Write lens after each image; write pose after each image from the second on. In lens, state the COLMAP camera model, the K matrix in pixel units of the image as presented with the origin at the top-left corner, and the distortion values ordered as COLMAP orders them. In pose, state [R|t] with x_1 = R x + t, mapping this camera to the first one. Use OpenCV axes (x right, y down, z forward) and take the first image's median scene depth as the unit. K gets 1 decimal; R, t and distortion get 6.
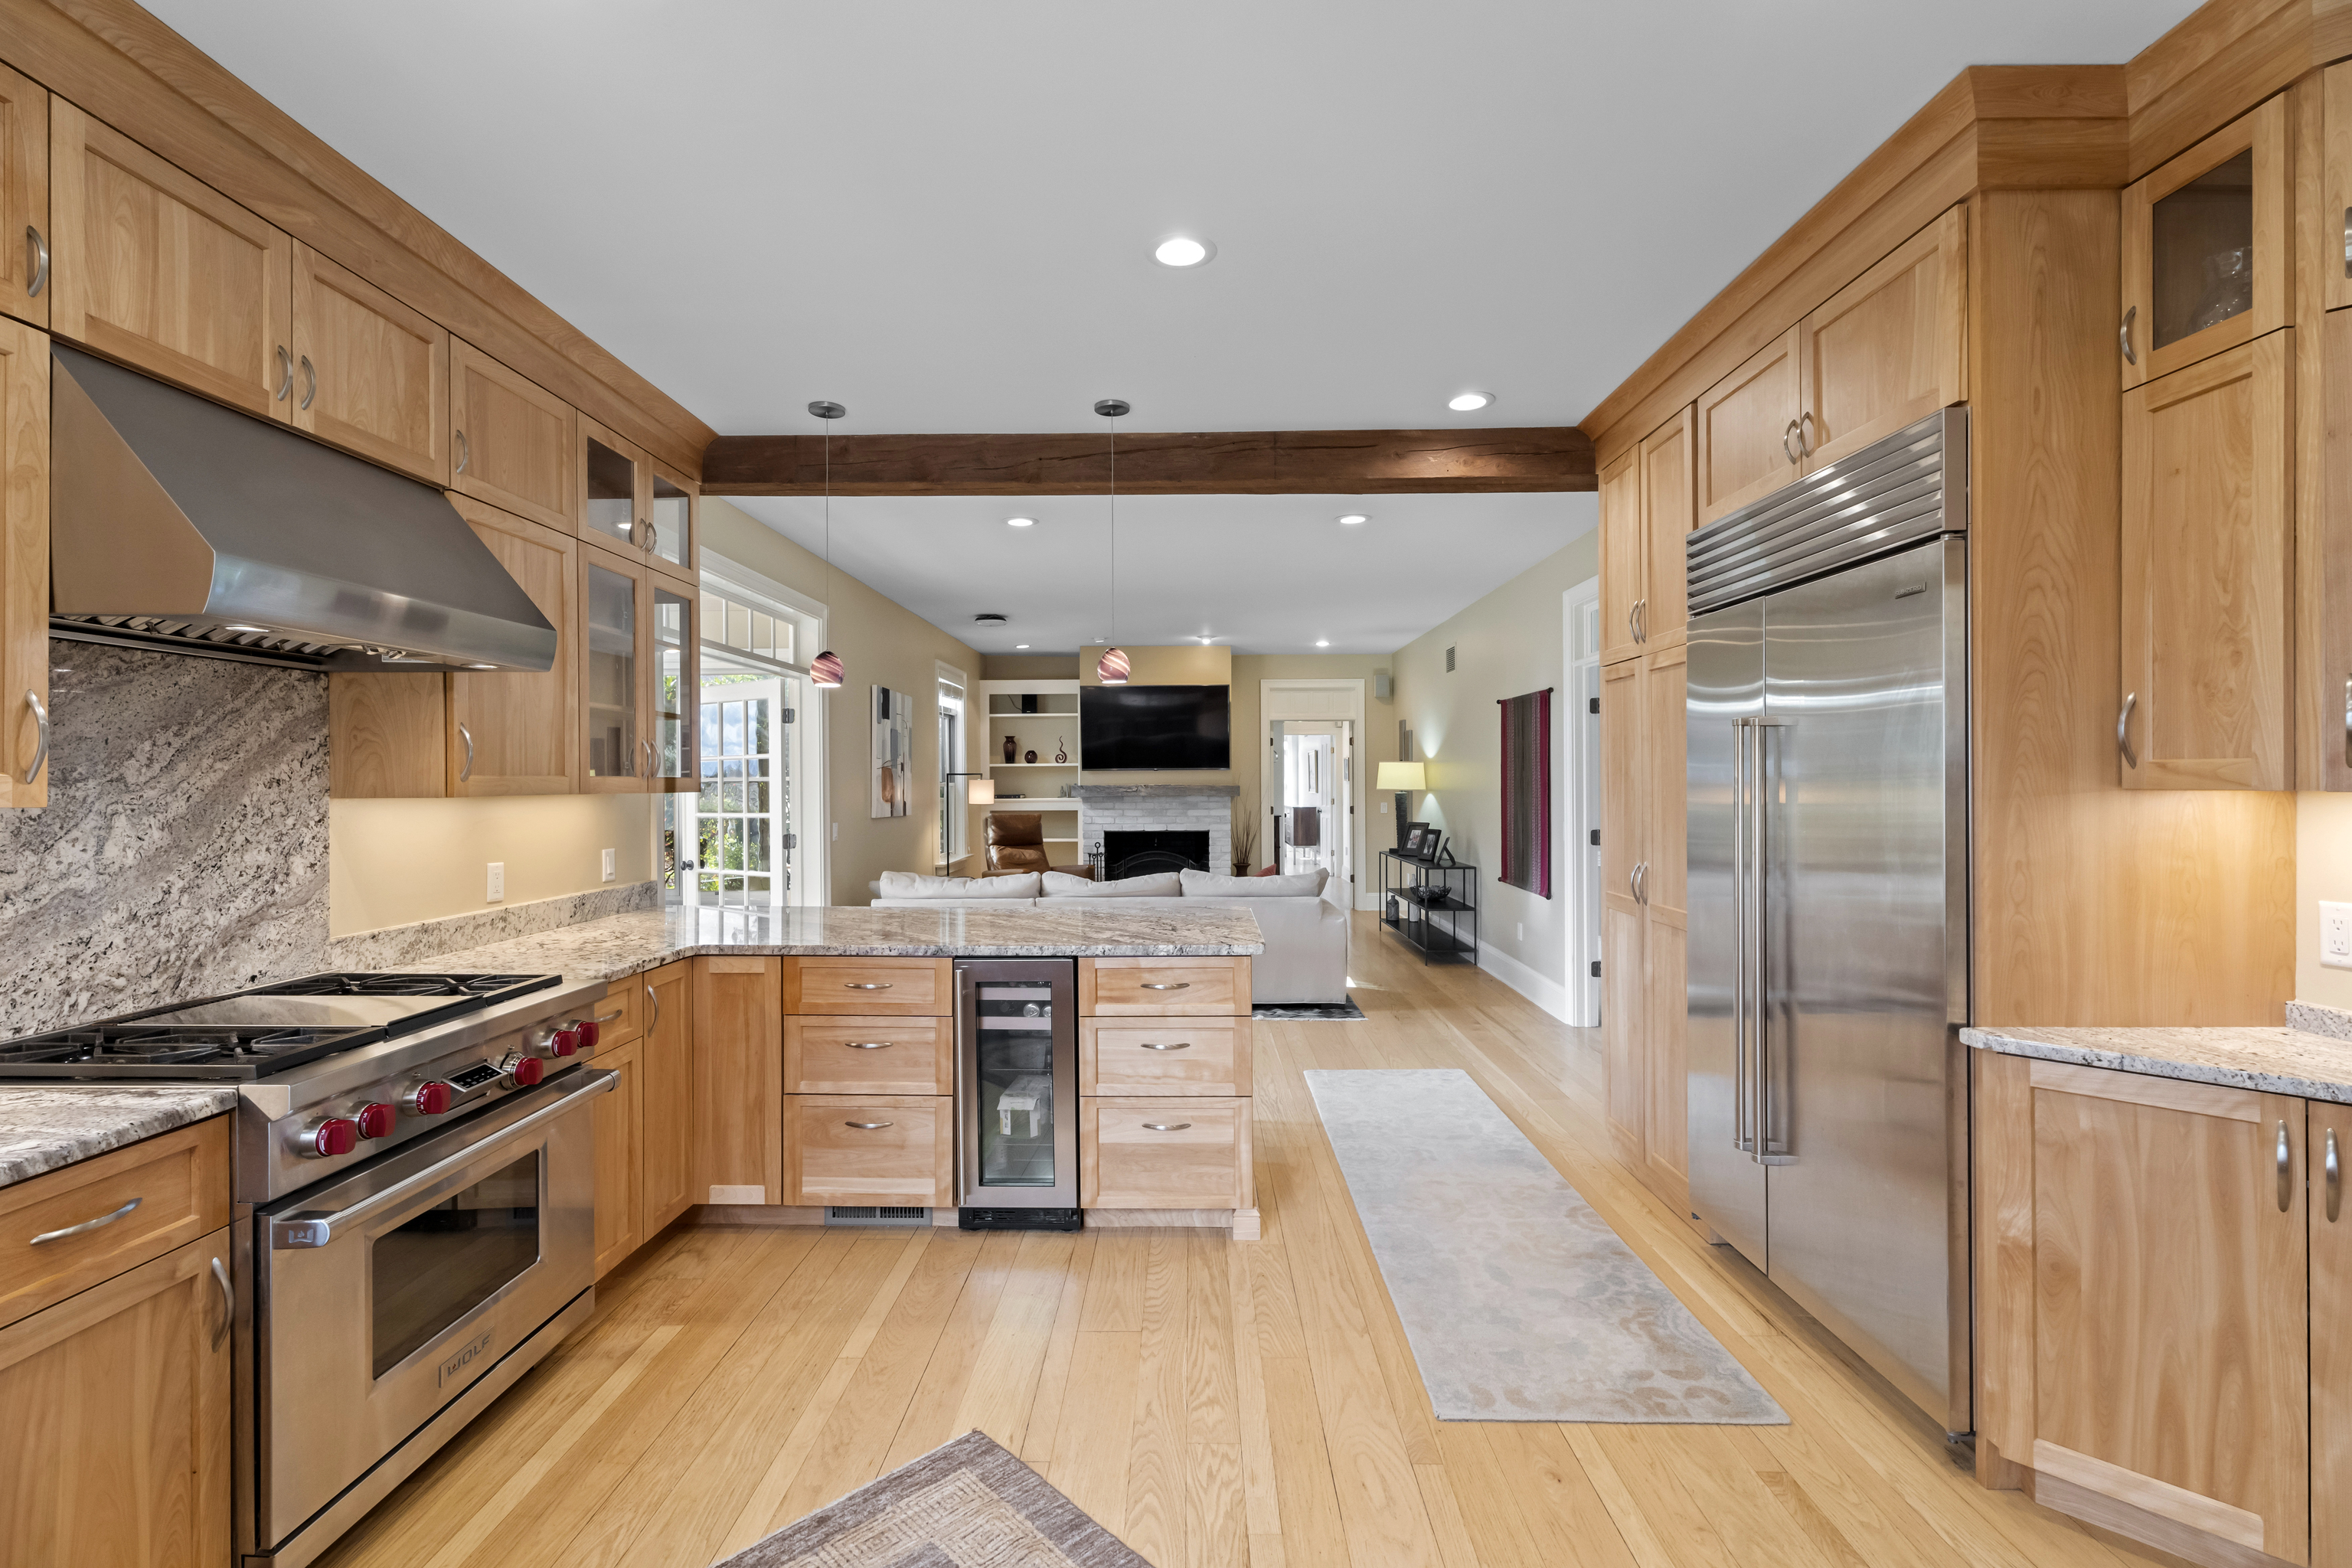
lens RADIAL K [[1054.5, 0, 1166.3], [0, 1054.5, 782.5], [0, 0, 1]] dist [0.003200, 0.000441]
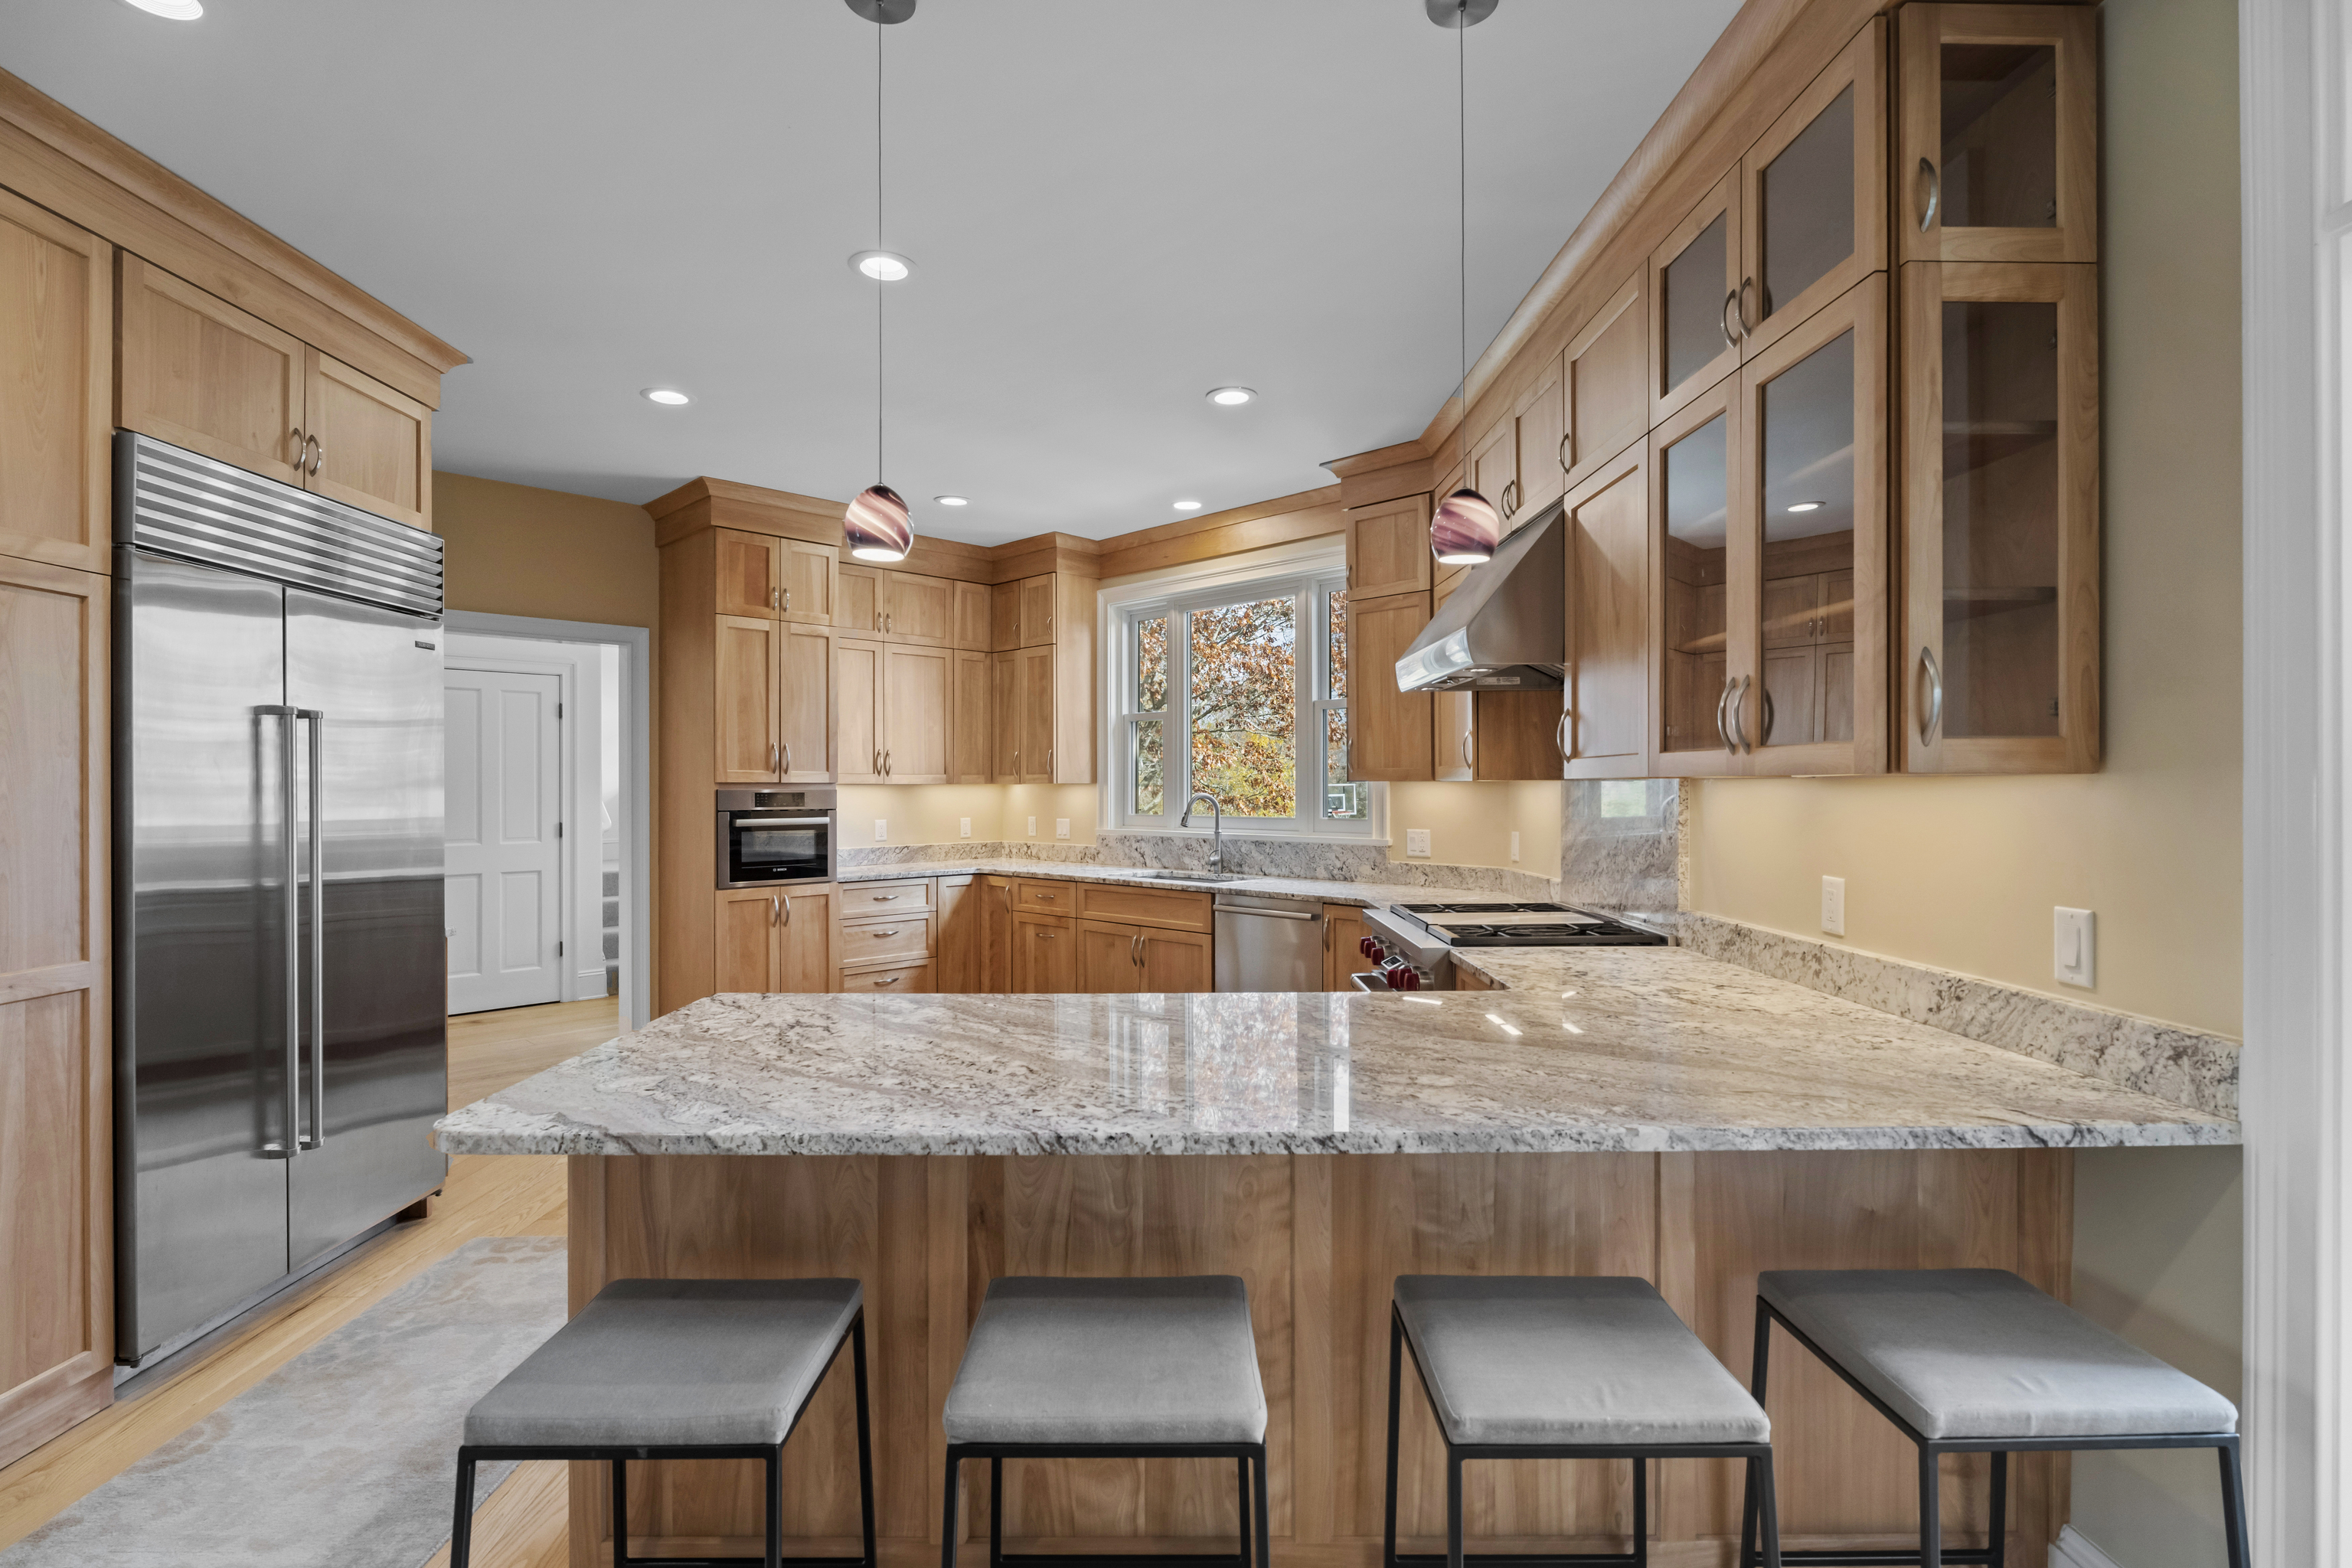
lens RADIAL K [[1138.3, 0, 1166.0], [0, 1138.3, 783.3], [0, 0, 1]] dist [0.001734, -0.000012]
pose [[-0.999246, 0.006980, -0.038185, -0.260152], [0.006986, 0.999976, -0.000032, 0.018617], [0.038184, -0.000299, -0.999271, 2.515933]]
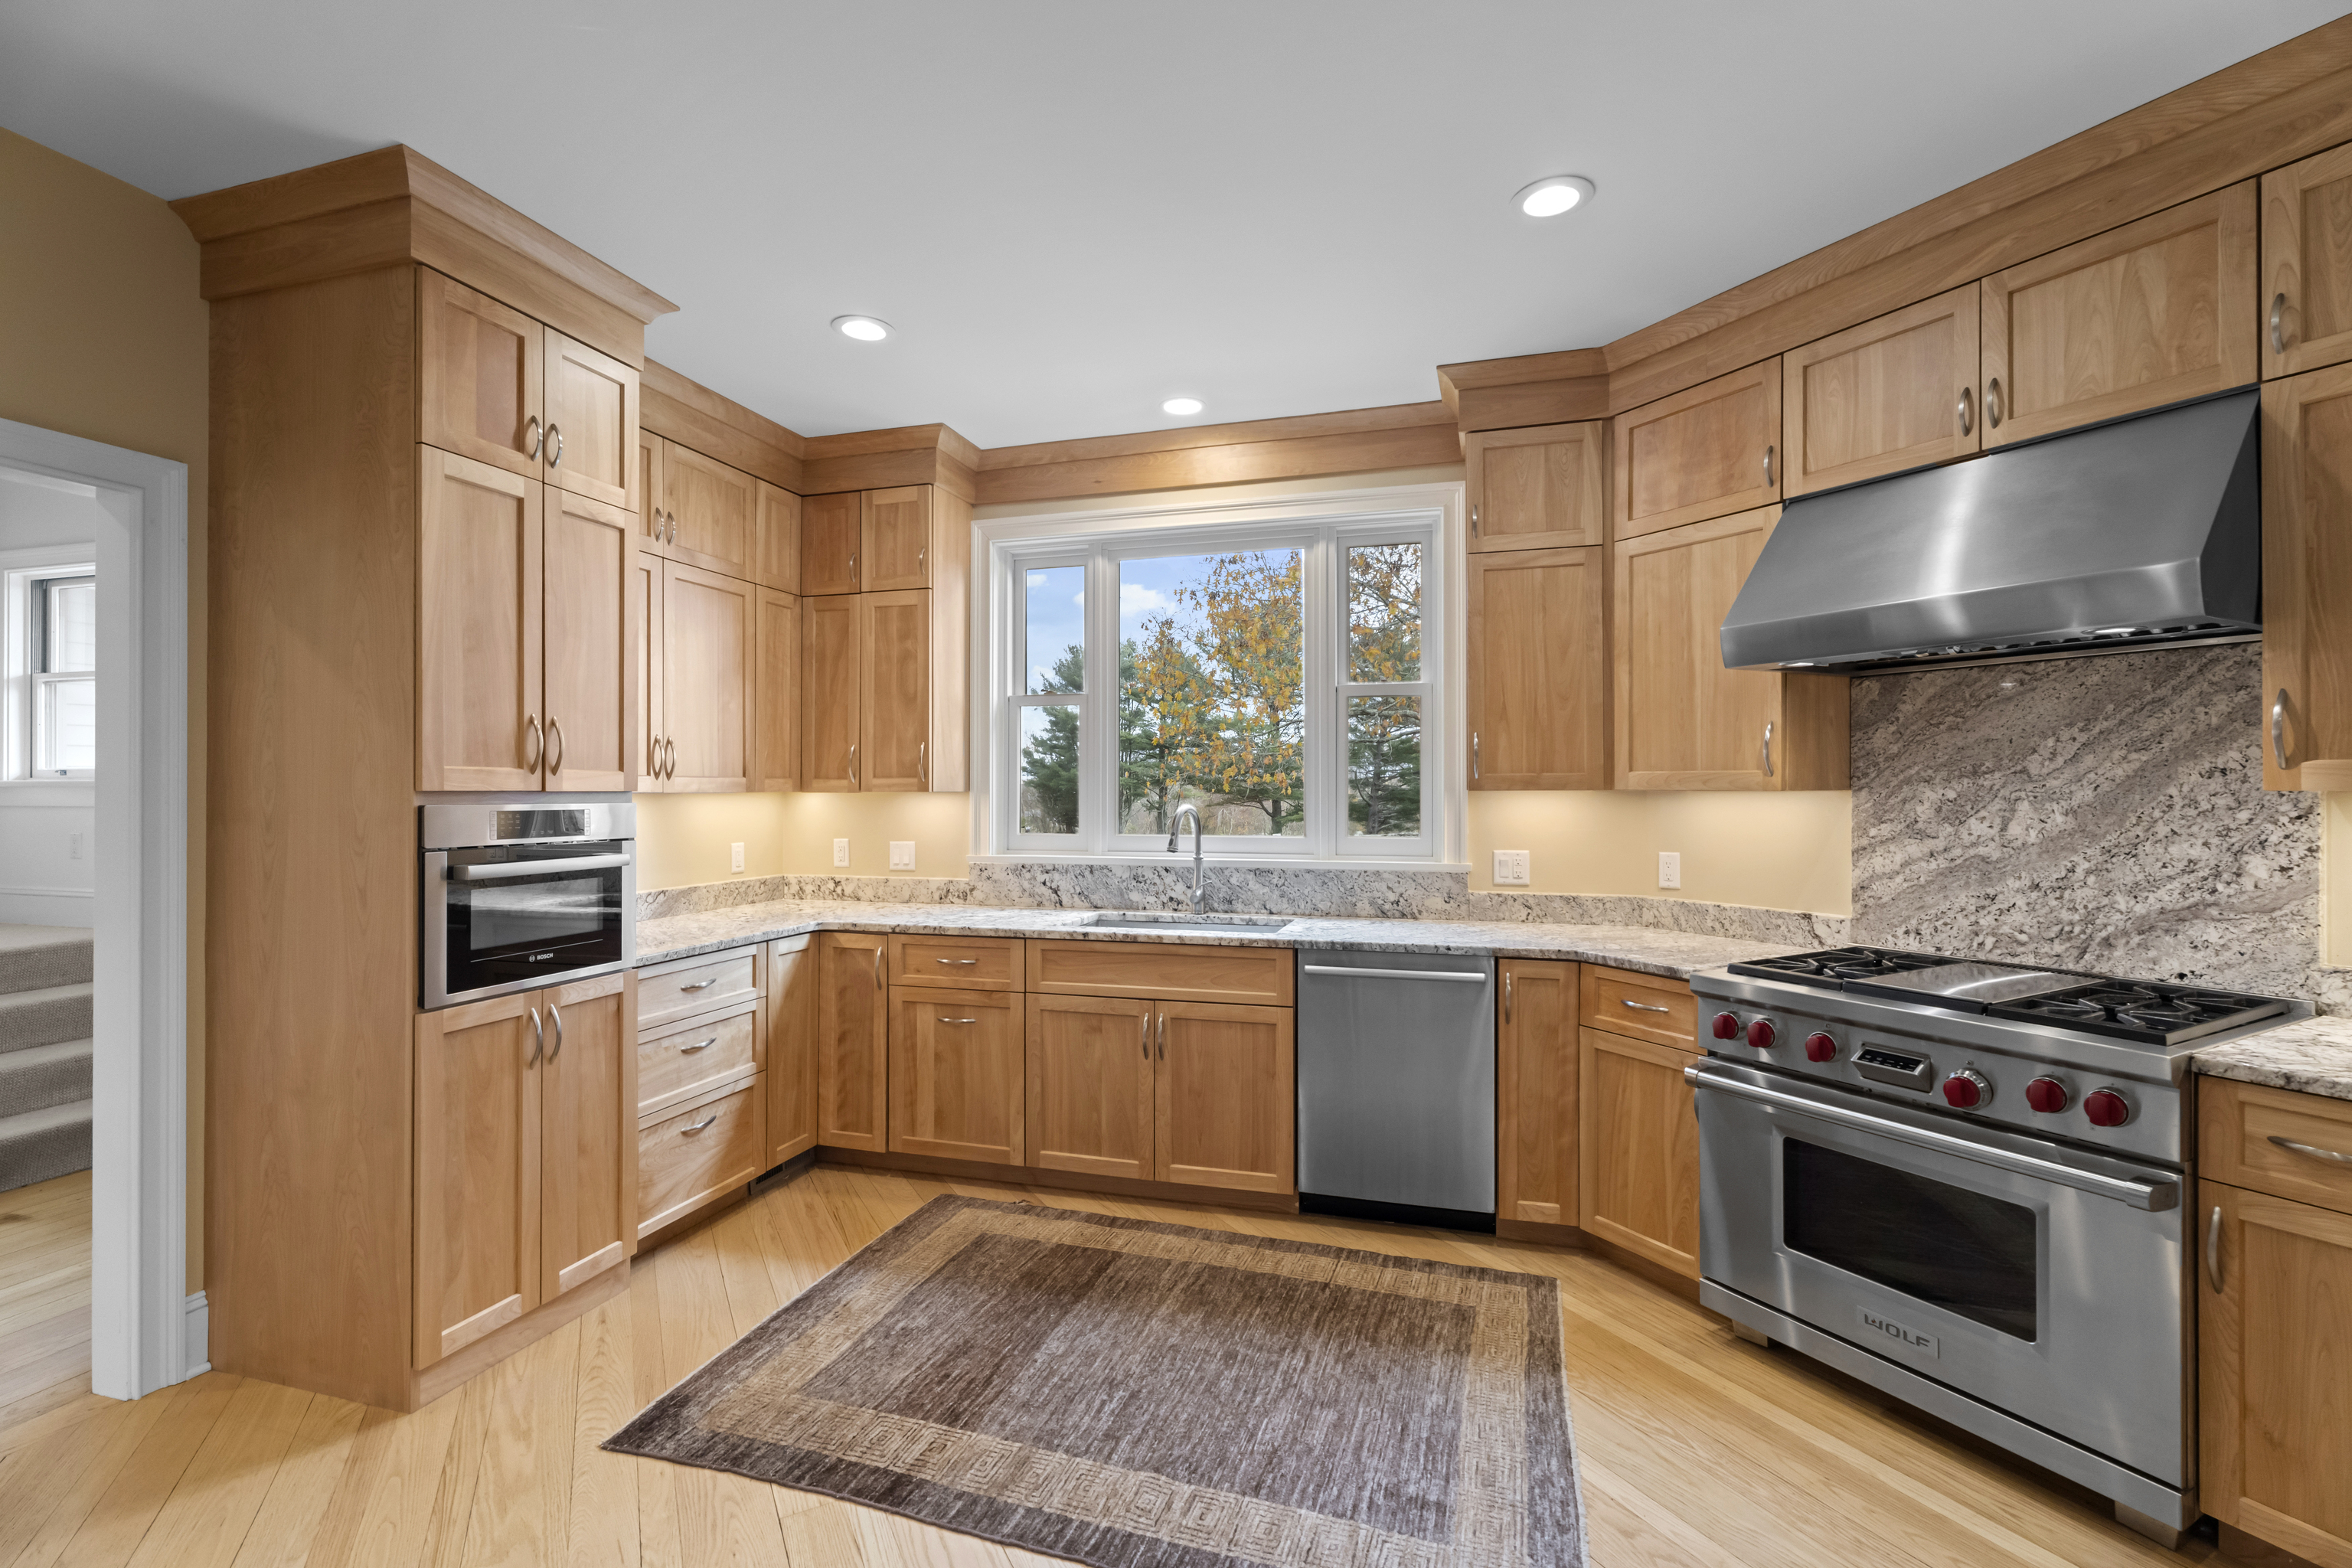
lens RADIAL K [[1054.5, 0, 1190.8], [0, 1054.5, 787.2], [0, 0, 1]] dist [0.003200, 0.000441]
pose [[-0.859877, 0.004795, -0.510479, 0.432215], [0.004766, 0.999988, 0.001365, 0.008538], [0.510480, -0.001259, -0.859889, 1.470383]]
